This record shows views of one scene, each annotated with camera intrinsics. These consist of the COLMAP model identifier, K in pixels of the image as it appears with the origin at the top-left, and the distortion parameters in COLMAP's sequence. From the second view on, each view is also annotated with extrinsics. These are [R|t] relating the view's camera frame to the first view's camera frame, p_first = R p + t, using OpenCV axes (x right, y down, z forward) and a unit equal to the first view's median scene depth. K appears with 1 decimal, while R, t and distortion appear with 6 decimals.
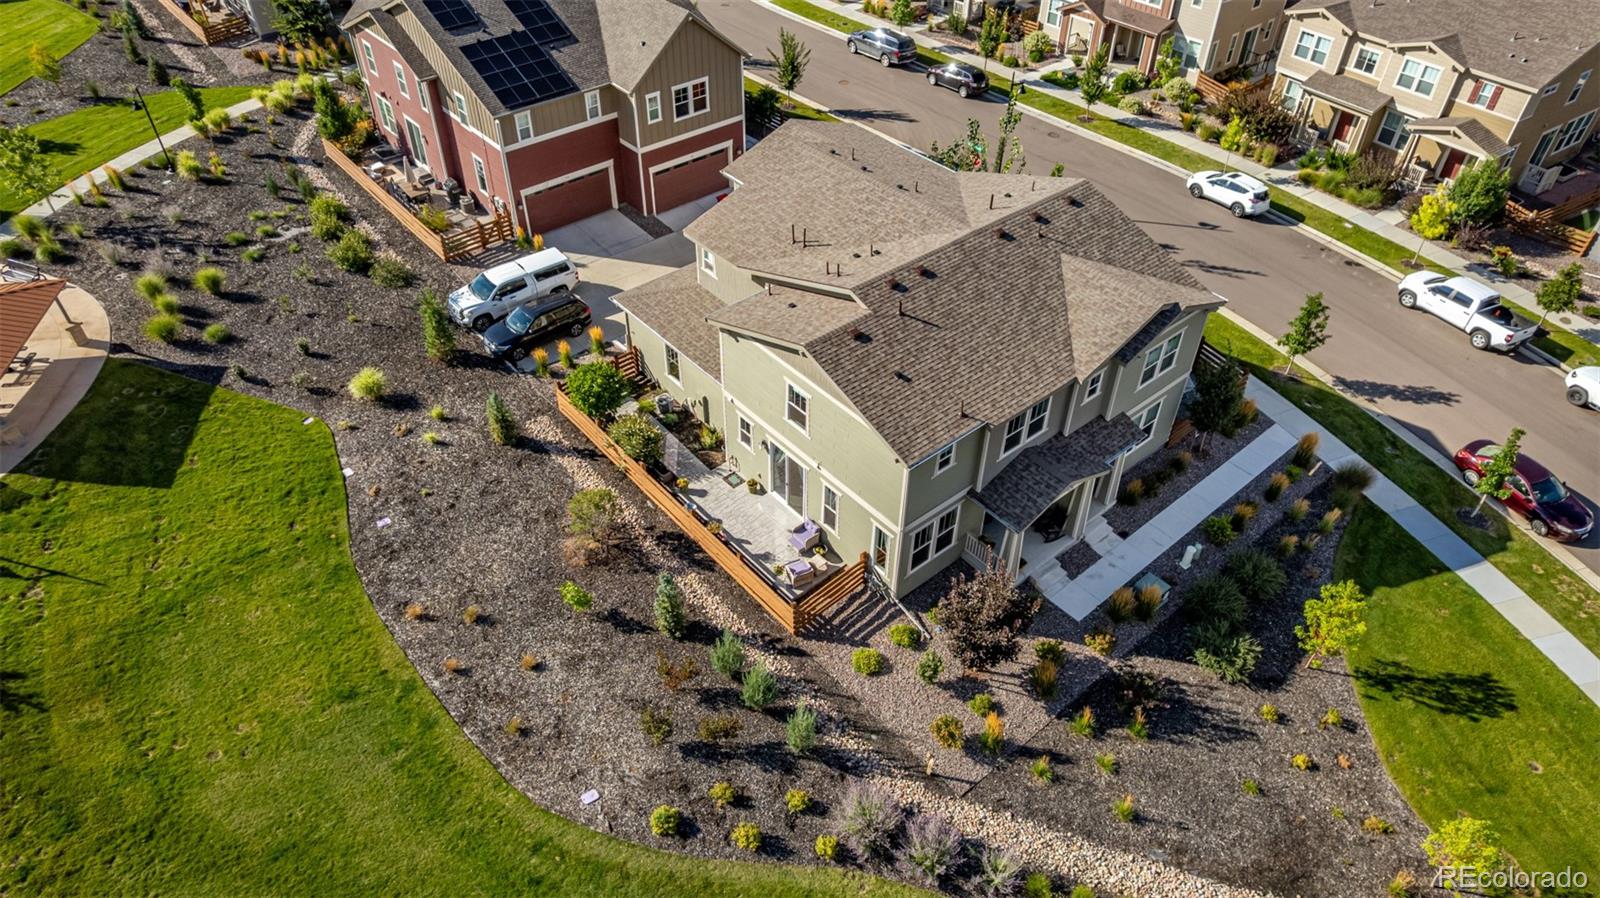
lens RADIAL K [[1023.0, 0, 800.0], [0, 1023.0, 449.0], [0, 0, 1]] dist [-0.083922, 0.073911]
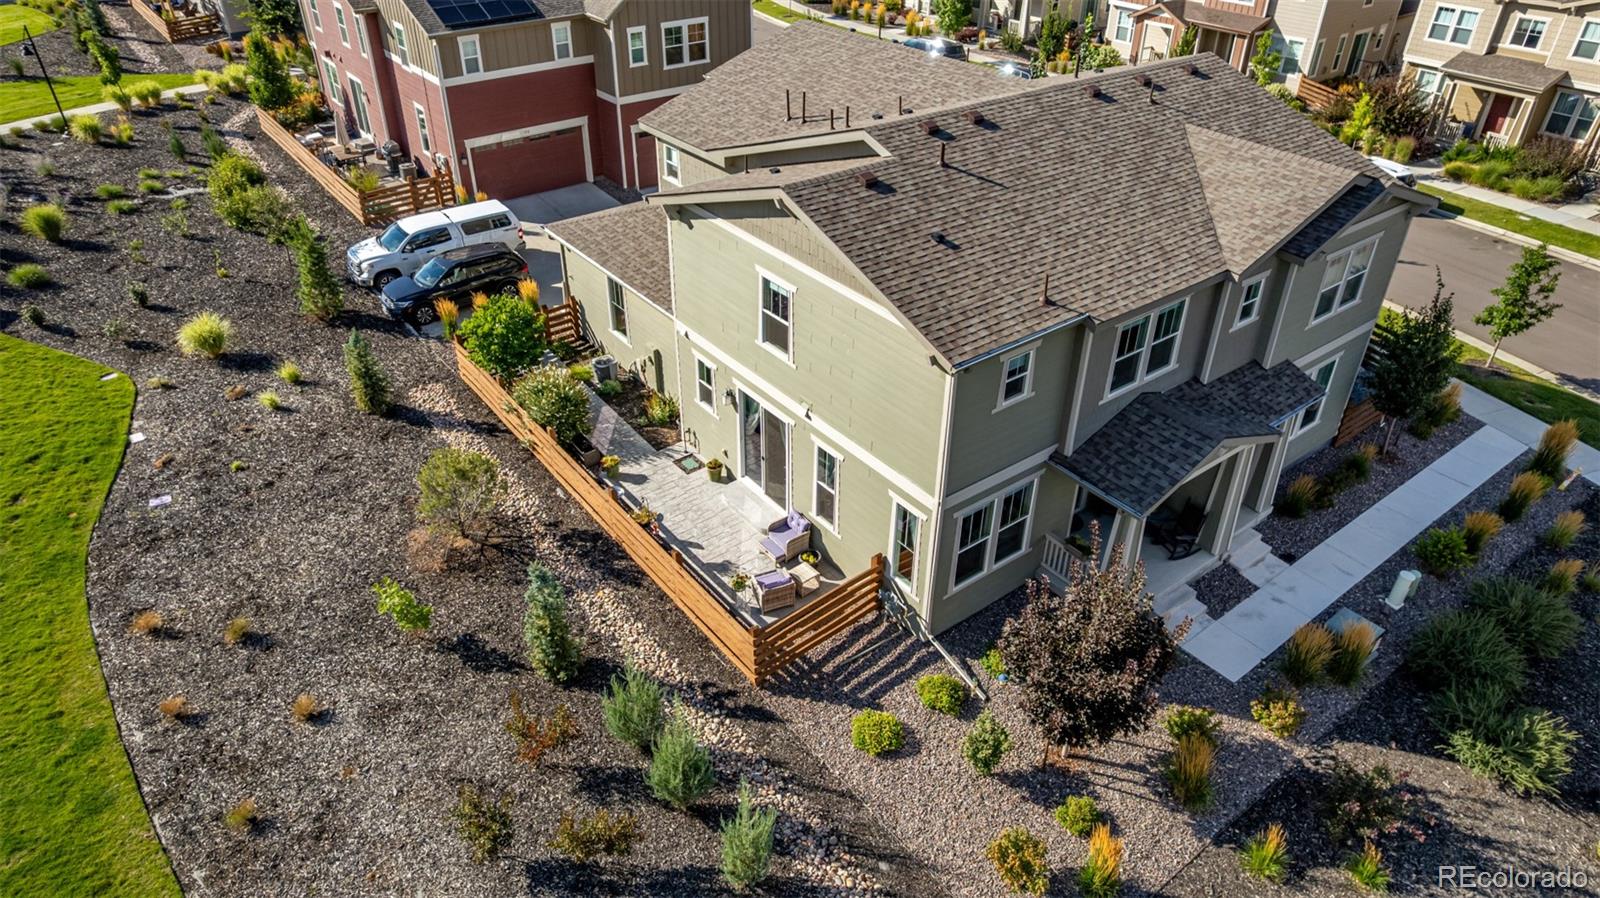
lens RADIAL K [[1023.0, 0, 800.0], [0, 1023.0, 449.0], [0, 0, 1]] dist [-0.083922, 0.073911]
pose [[0.998734, 0.026916, -0.042506, 0.036814], [-0.032271, 0.990885, -0.130788, 0.109020], [0.038599, 0.131994, 0.990499, 0.350544]]
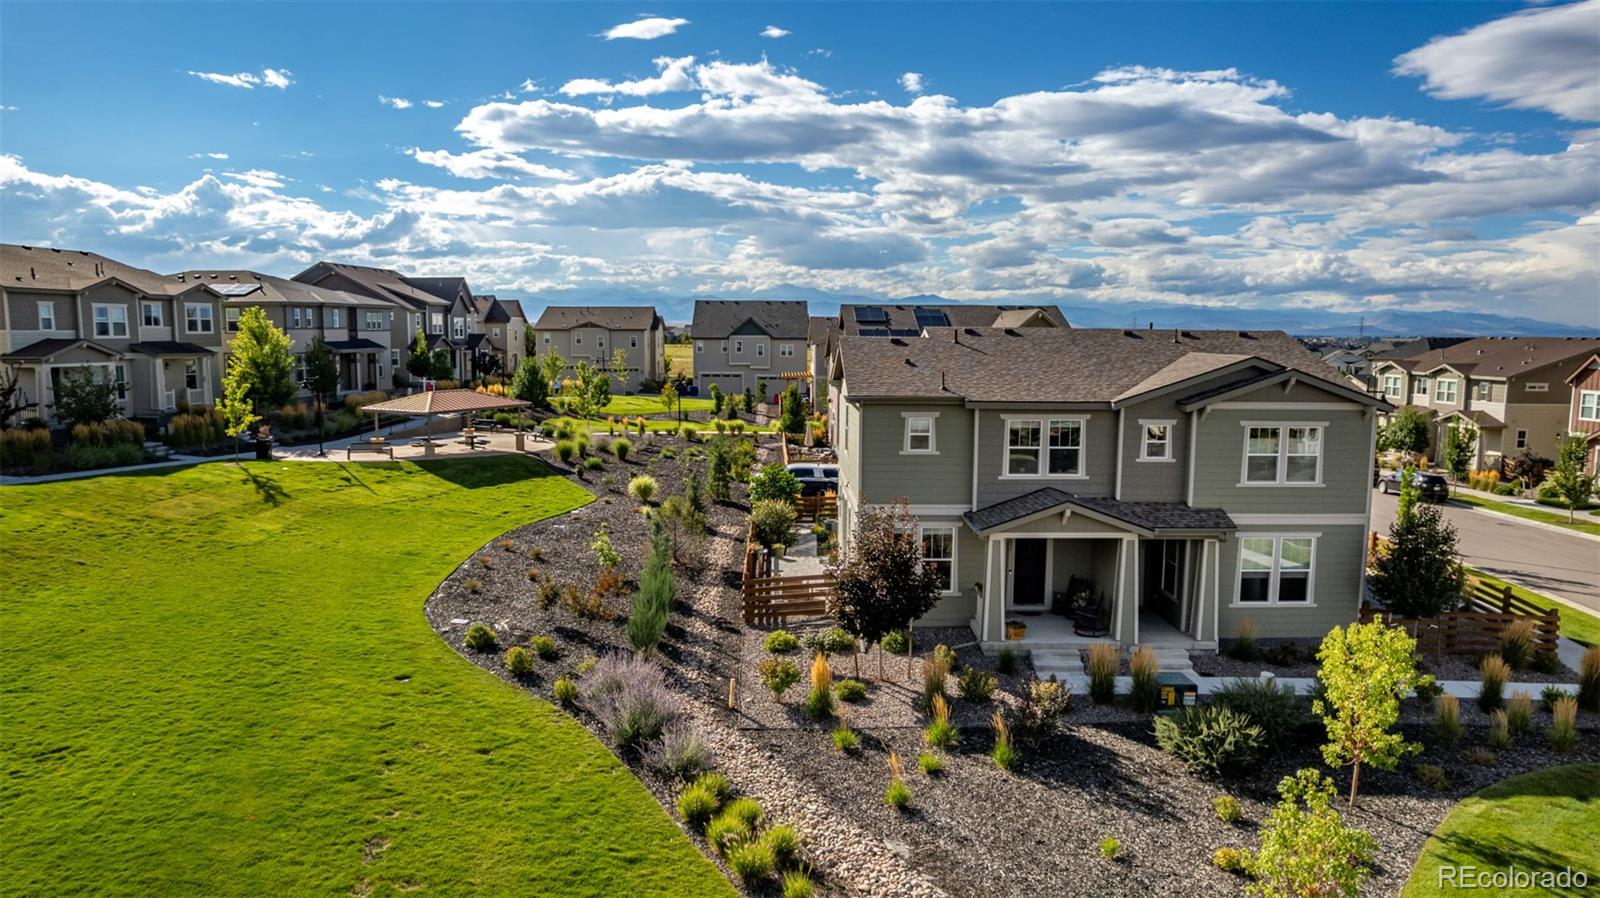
lens RADIAL K [[1023.0, 0, 800.0], [0, 1023.0, 449.0], [0, 0, 1]] dist [-0.083922, 0.073911]
pose [[0.780846, 0.069789, -0.620813, 0.527957], [-0.415190, 0.800497, -0.432229, 0.387055], [0.466794, 0.595259, 0.654041, 0.296747]]
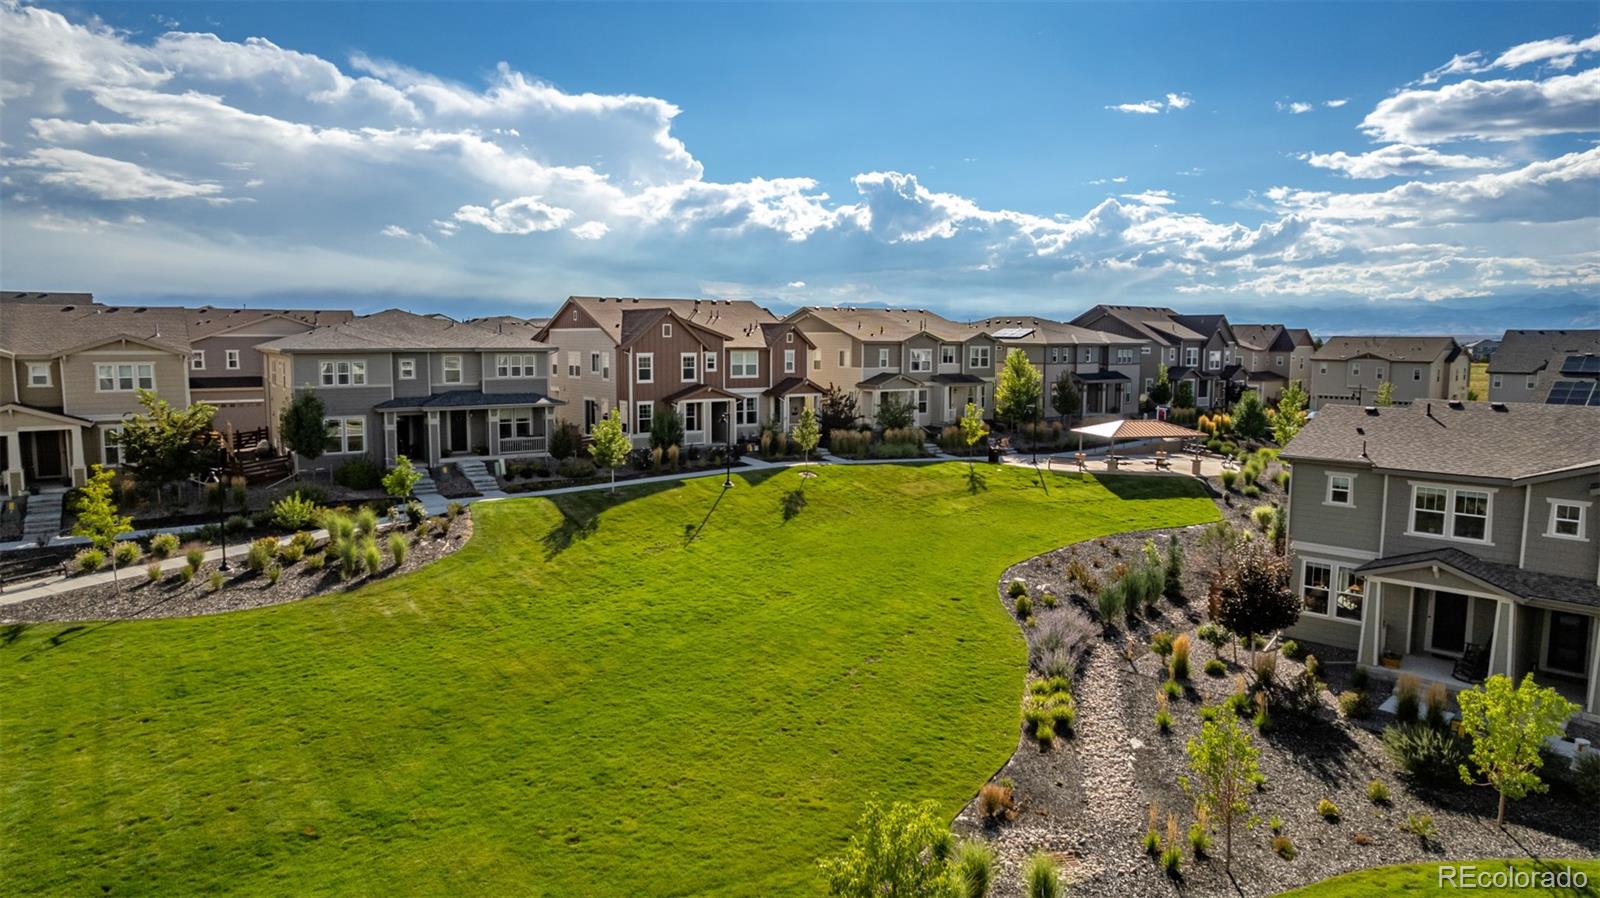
lens RADIAL K [[1012.2, 0, 804.8], [0, 1012.2, 472.3], [0, 0, 1]] dist [-0.076104, 0.058864]
pose [[0.086311, 0.126178, -0.988246, 0.993279], [-0.666075, 0.744970, 0.036943, 0.294693], [0.740874, 0.655057, 0.148343, 0.315891]]
